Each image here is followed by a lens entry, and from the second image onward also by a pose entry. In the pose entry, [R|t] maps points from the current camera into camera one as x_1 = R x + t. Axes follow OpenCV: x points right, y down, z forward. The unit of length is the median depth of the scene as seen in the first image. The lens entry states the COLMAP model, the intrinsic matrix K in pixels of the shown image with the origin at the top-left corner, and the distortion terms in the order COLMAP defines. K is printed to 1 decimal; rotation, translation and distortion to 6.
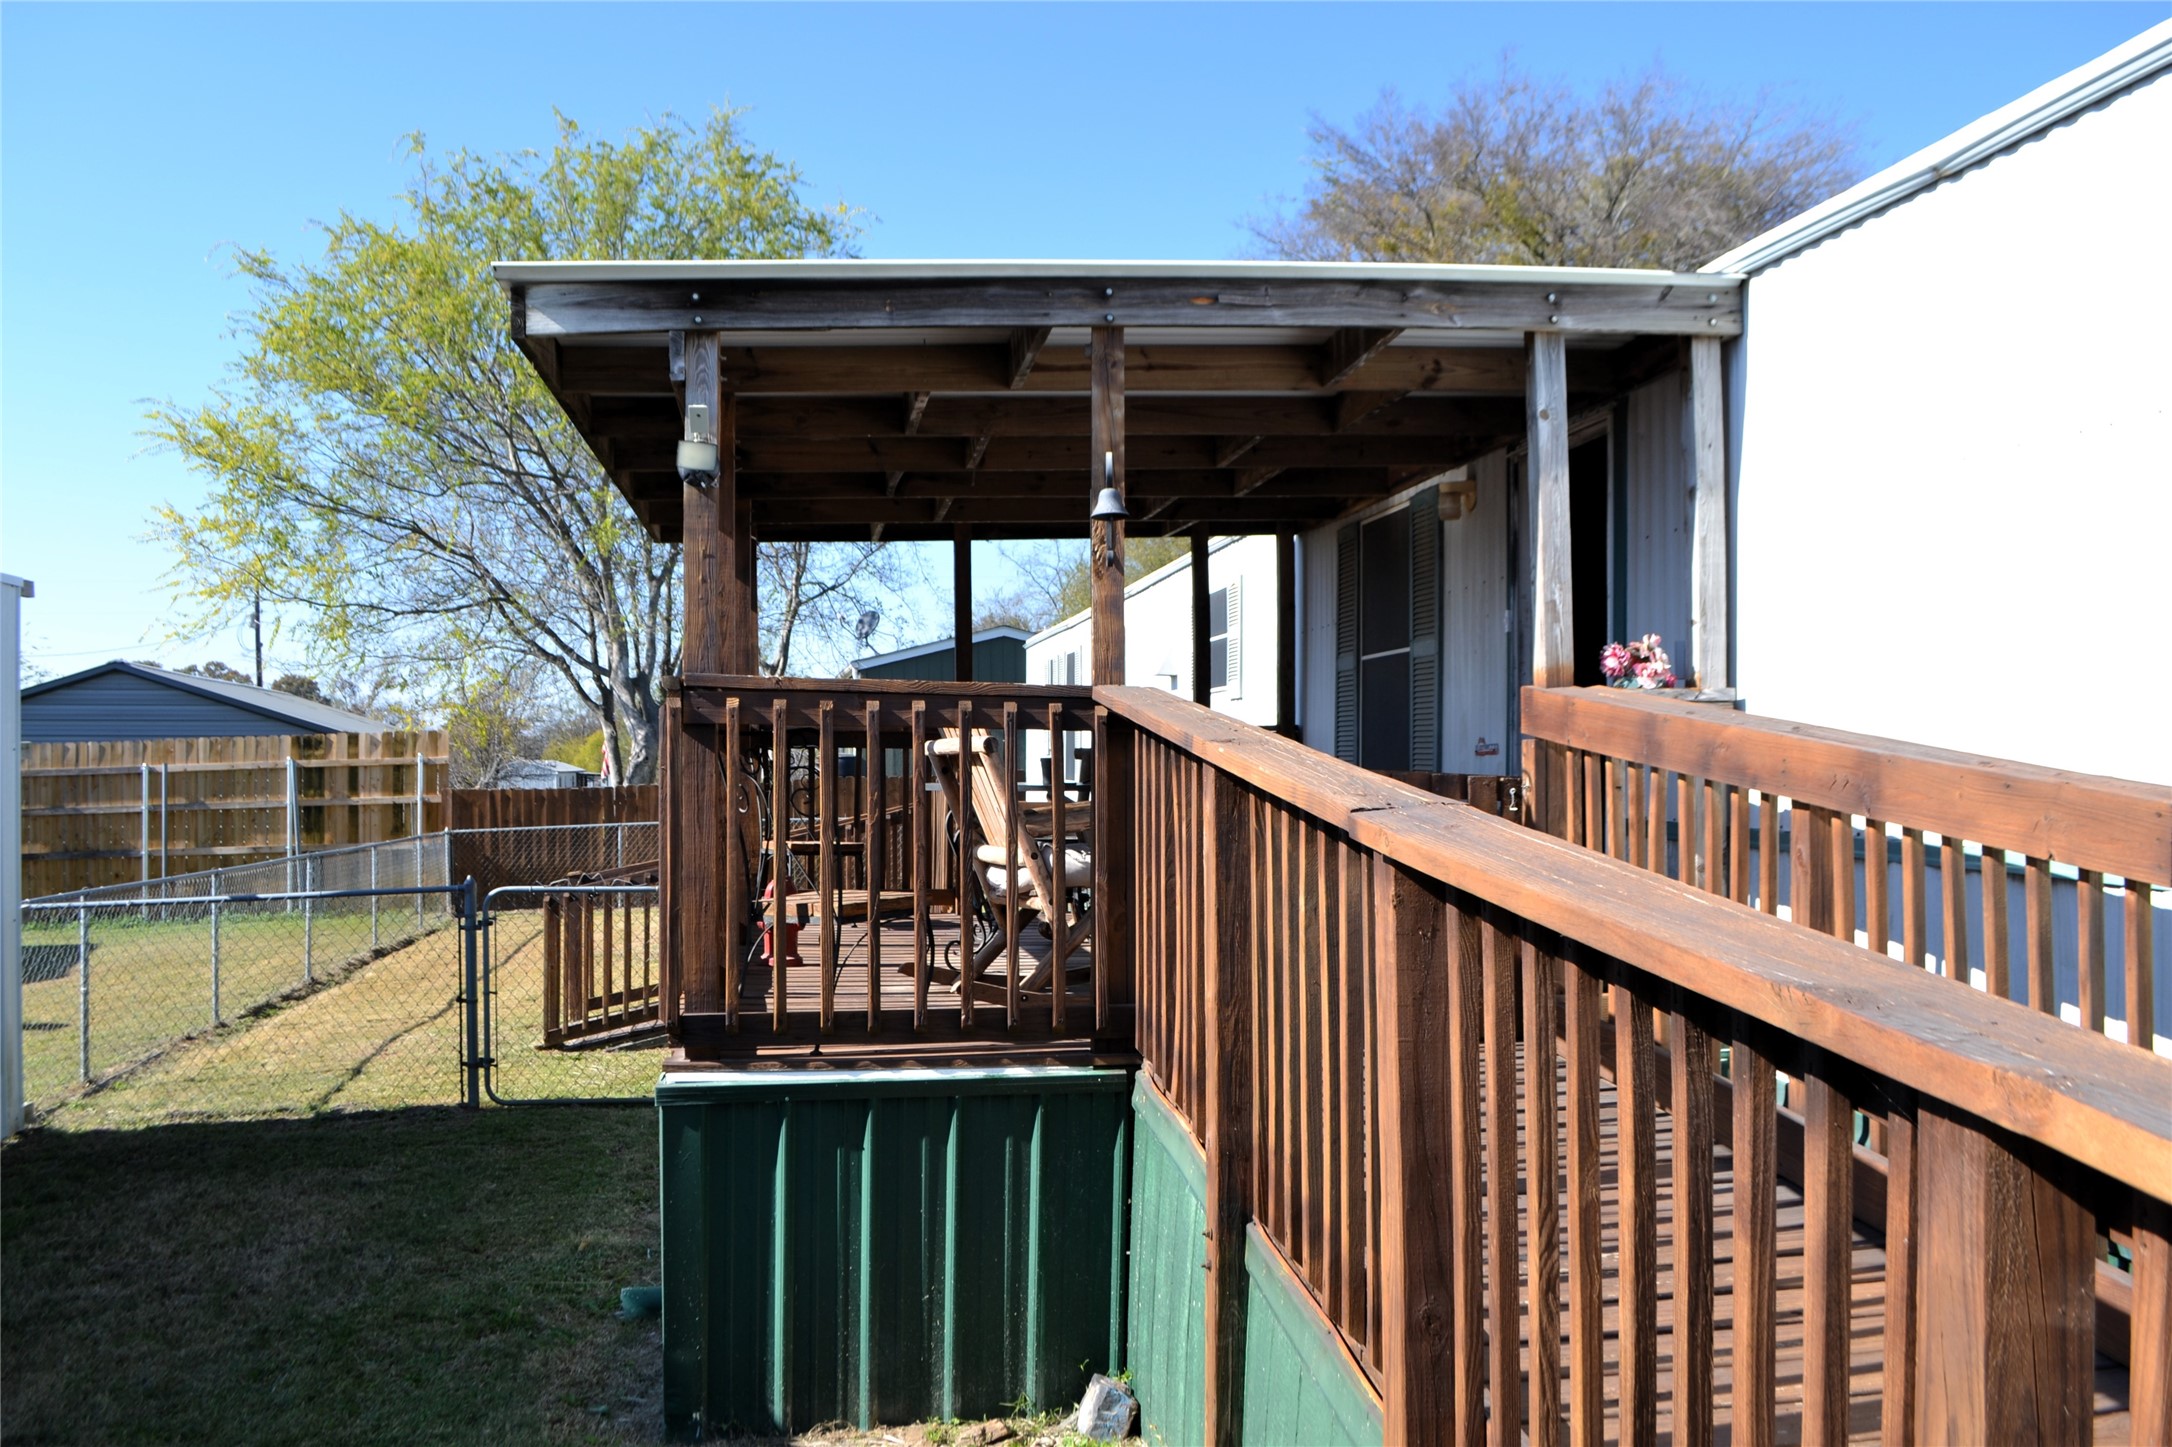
lens RADIAL K [[1838.3, 0, 1077.2], [0, 1838.3, 781.5], [0, 0, 1]] dist [-0.086536, 0.004338]
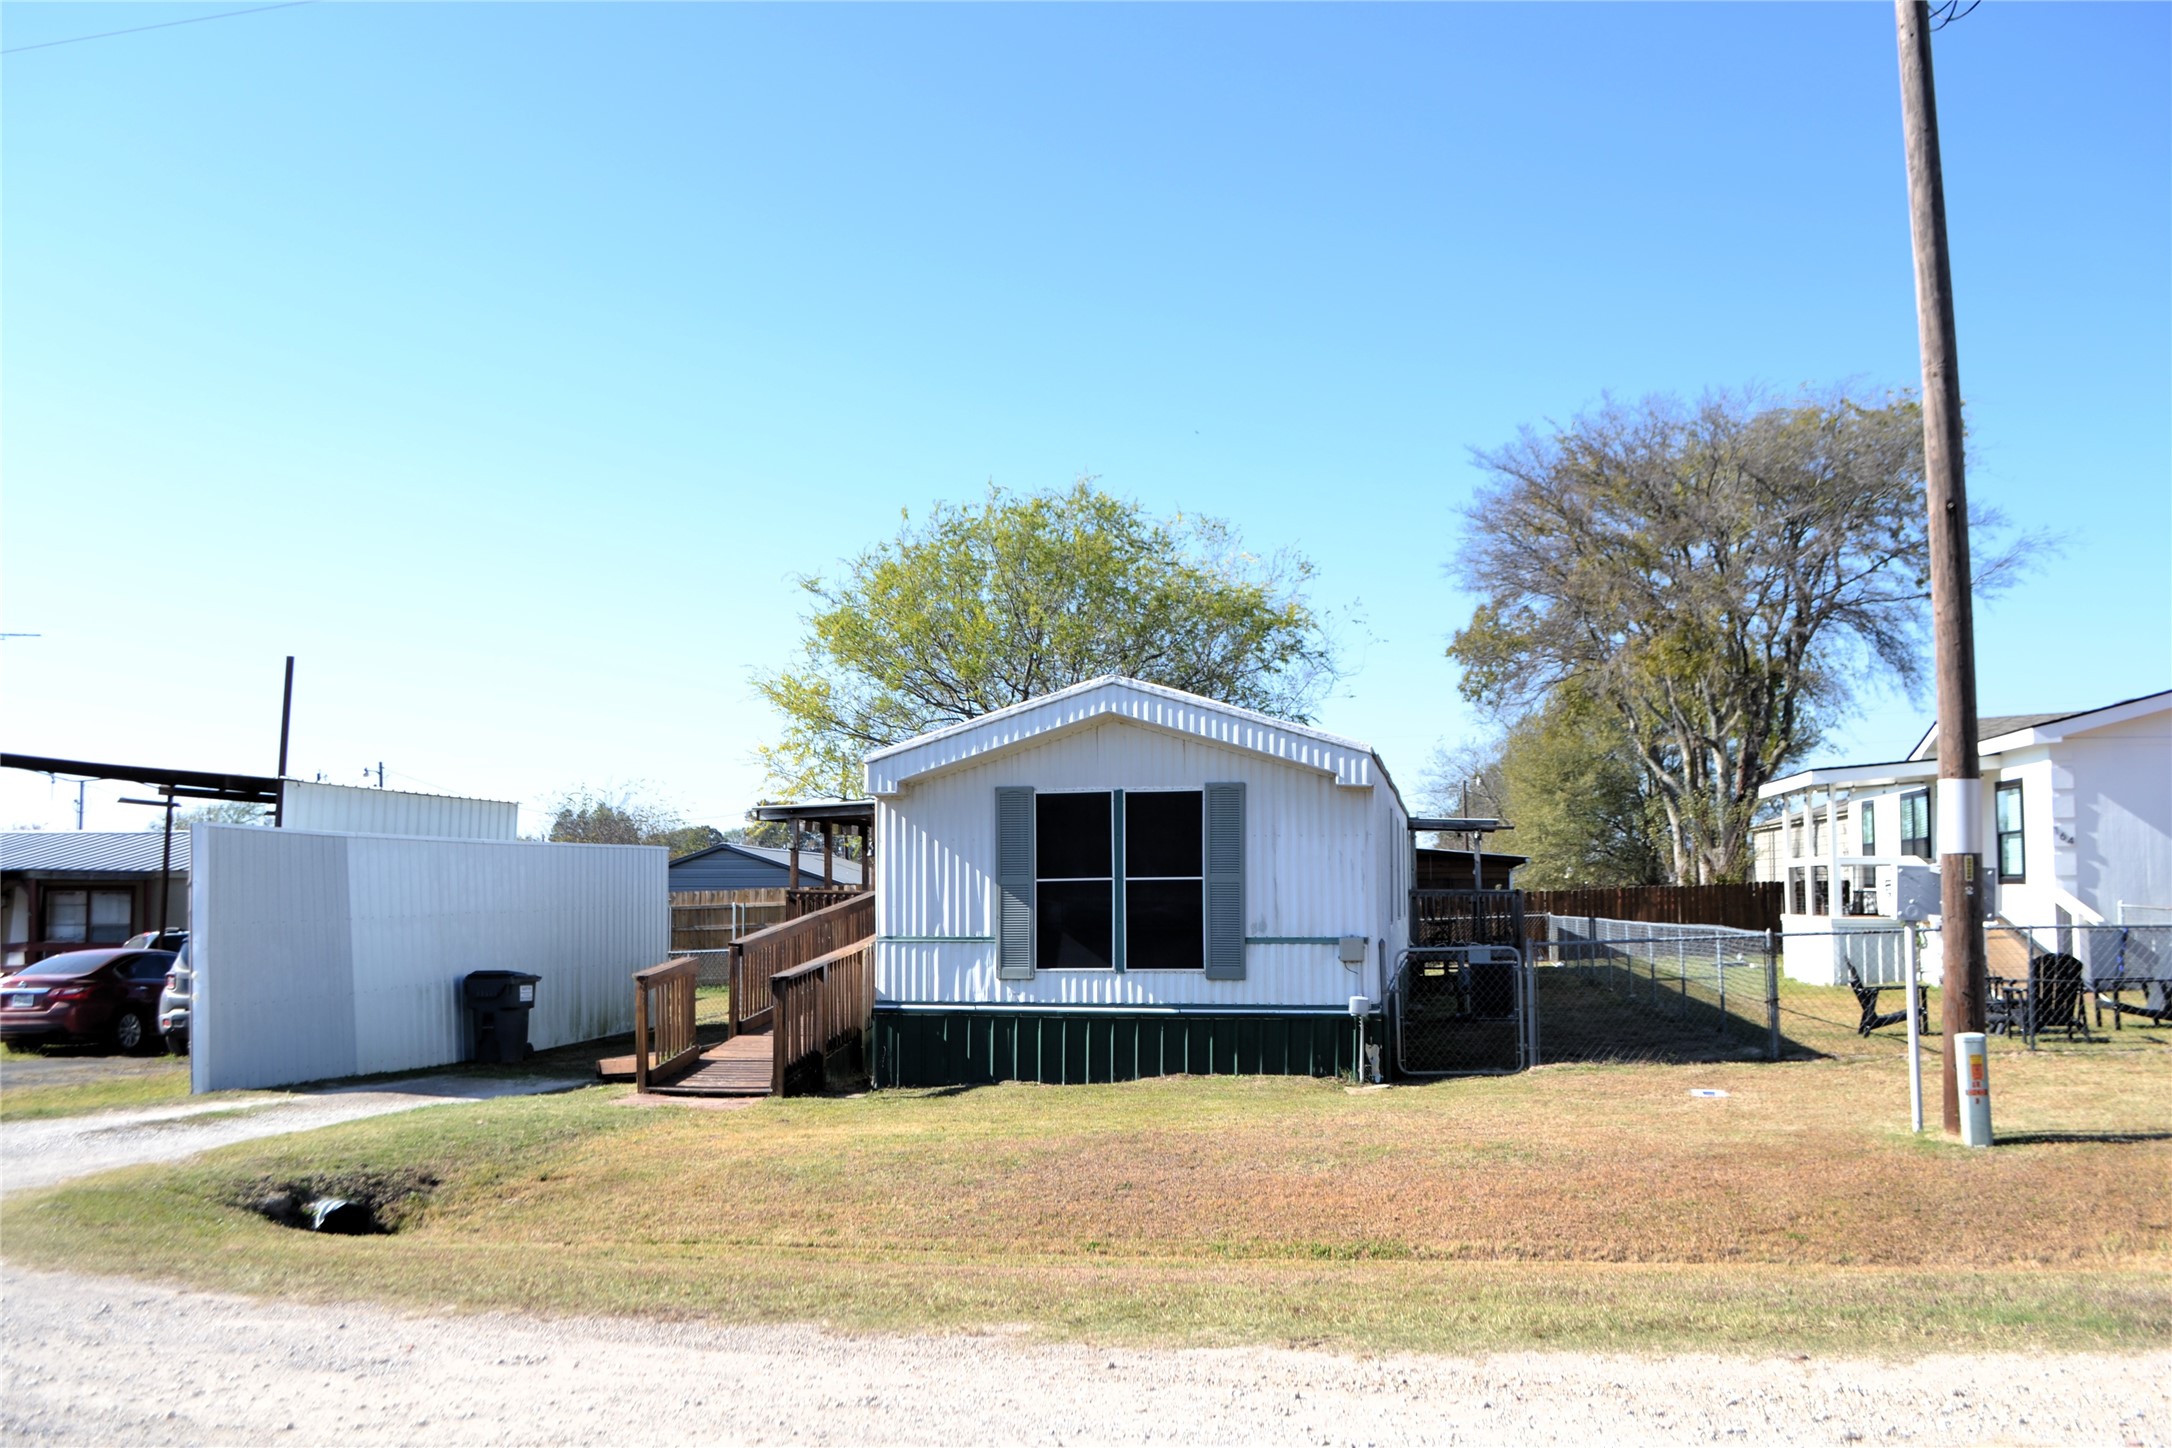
lens RADIAL K [[1838.3, 0, 1077.2], [0, 1838.3, 782.0], [0, 0, 1]] dist [-0.086536, 0.004338]
pose [[0.949726, -0.025107, -0.312073, 0.394062], [0.002994, 0.997462, -0.071138, 0.001258], [0.313067, 0.066627, 0.947391, -0.659269]]
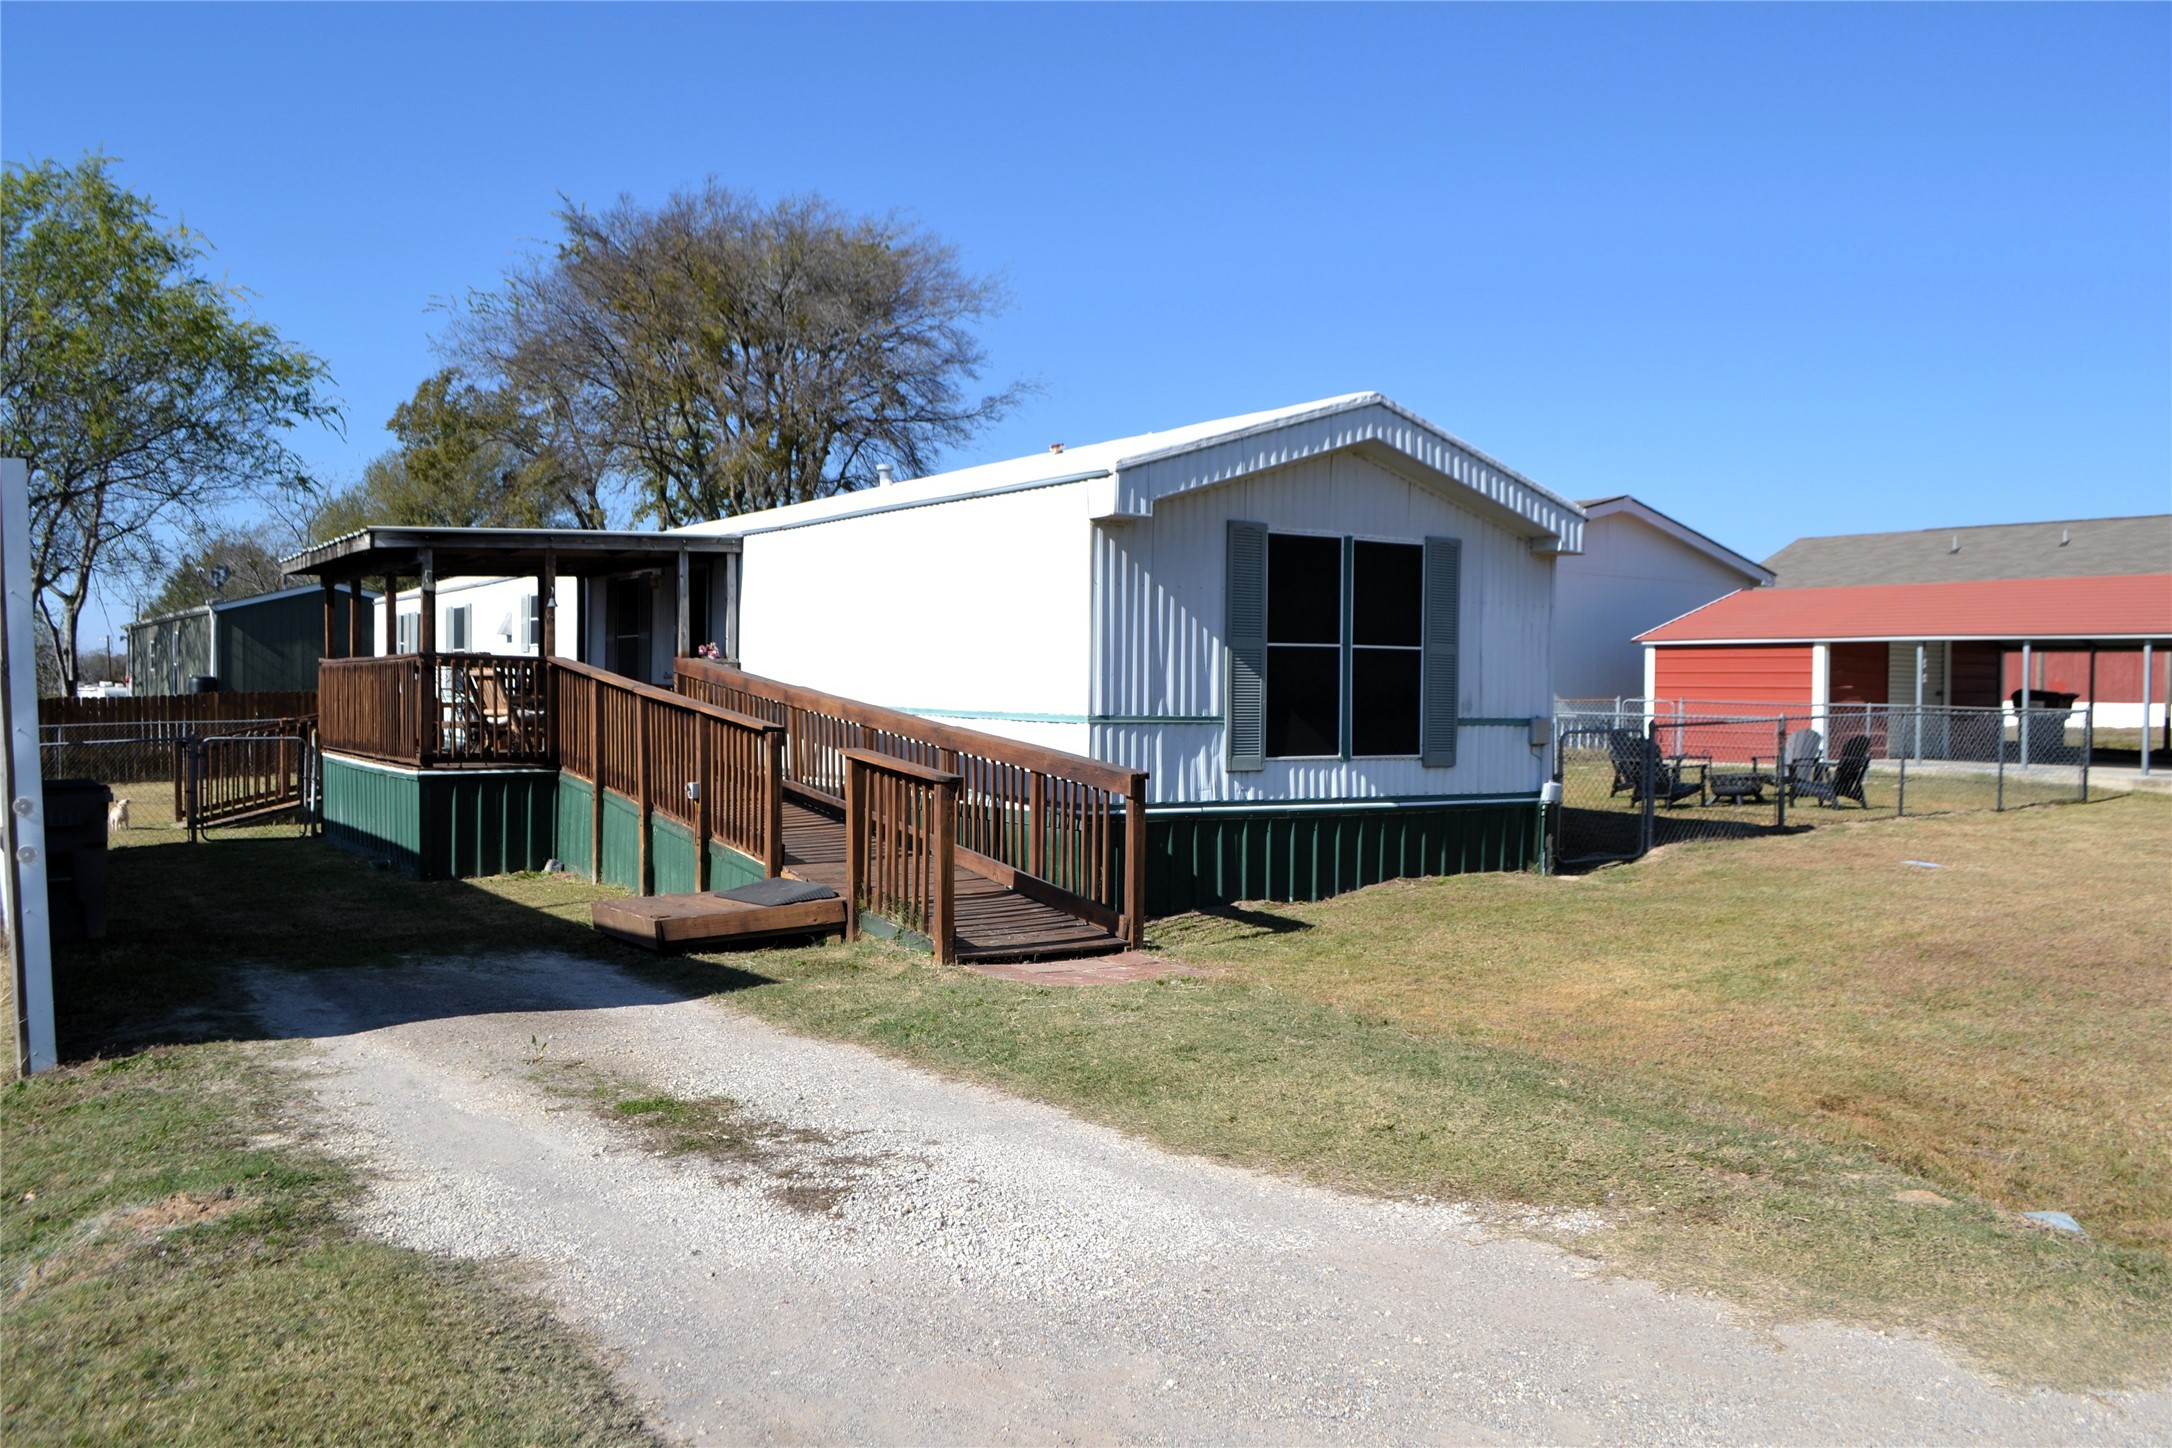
lens RADIAL K [[1713.6, 0, 1086.0], [0, 1713.6, 724.0], [0, 0, 1]] dist [-0.099779, 0.005033]
pose [[0.903229, 0.000463, 0.429159, -0.085600], [-0.005009, 0.999943, 0.009462, 0.007574], [-0.429130, -0.010696, 0.903180, -0.442617]]
